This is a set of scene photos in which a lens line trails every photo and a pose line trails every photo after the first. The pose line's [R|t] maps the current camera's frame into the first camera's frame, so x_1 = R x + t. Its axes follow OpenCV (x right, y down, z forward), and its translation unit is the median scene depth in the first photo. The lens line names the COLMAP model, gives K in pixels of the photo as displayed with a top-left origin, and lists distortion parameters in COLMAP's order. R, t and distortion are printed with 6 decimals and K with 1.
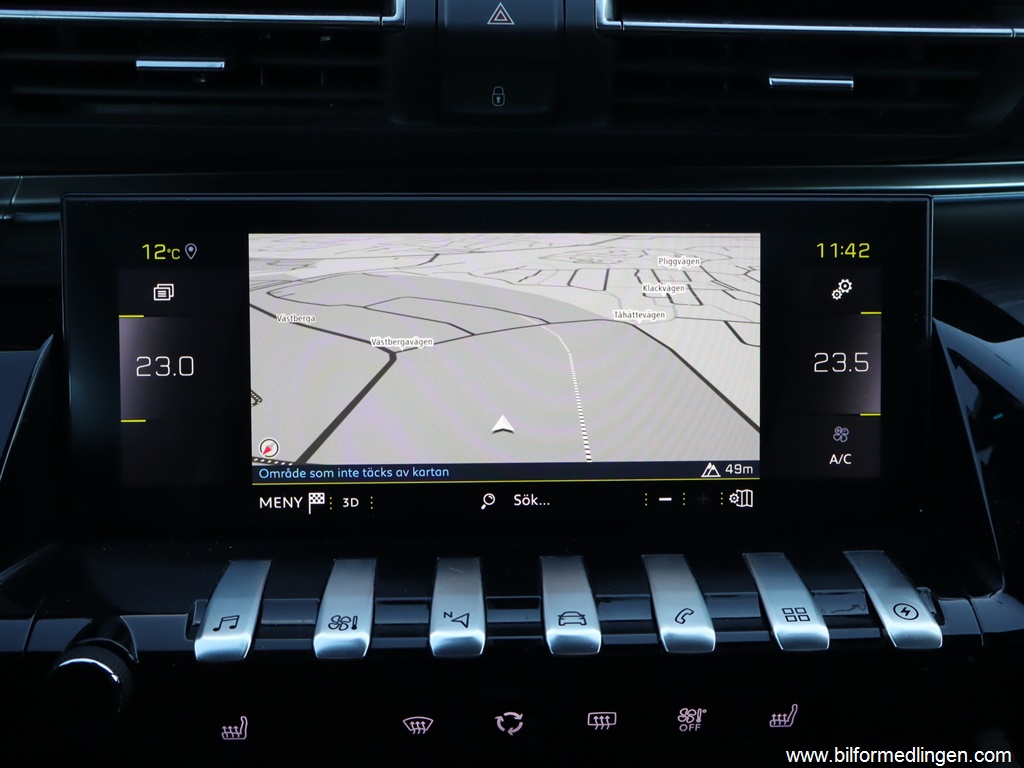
lens RADIAL K [[976.7, 0, 512.0], [0, 976.7, 384.0], [0, 0, 1]] dist [-0.006087, -0.005470]
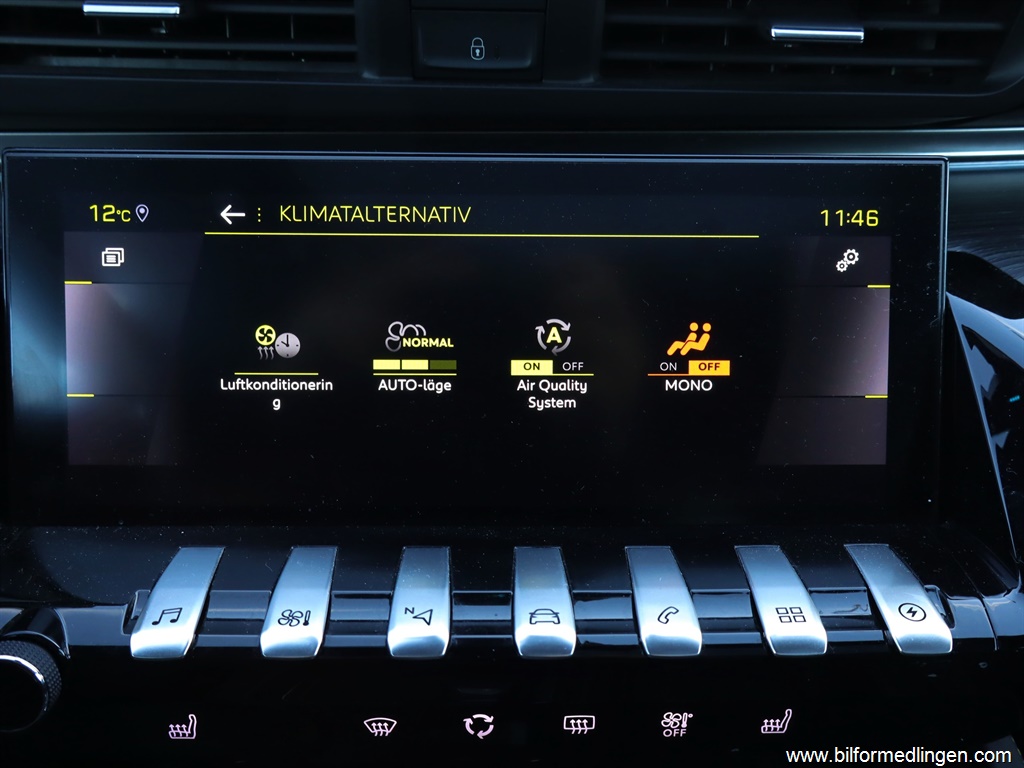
lens RADIAL K [[952.1, 0, 512.0], [0, 952.1, 384.0], [0, 0, 1]] dist [-0.019271, 0.014898]
pose [[0.999870, 0.009700, -0.012914, 0.037530], [-0.009441, 0.999756, 0.019973, 0.005221], [0.013105, -0.019849, 0.999717, 0.107297]]
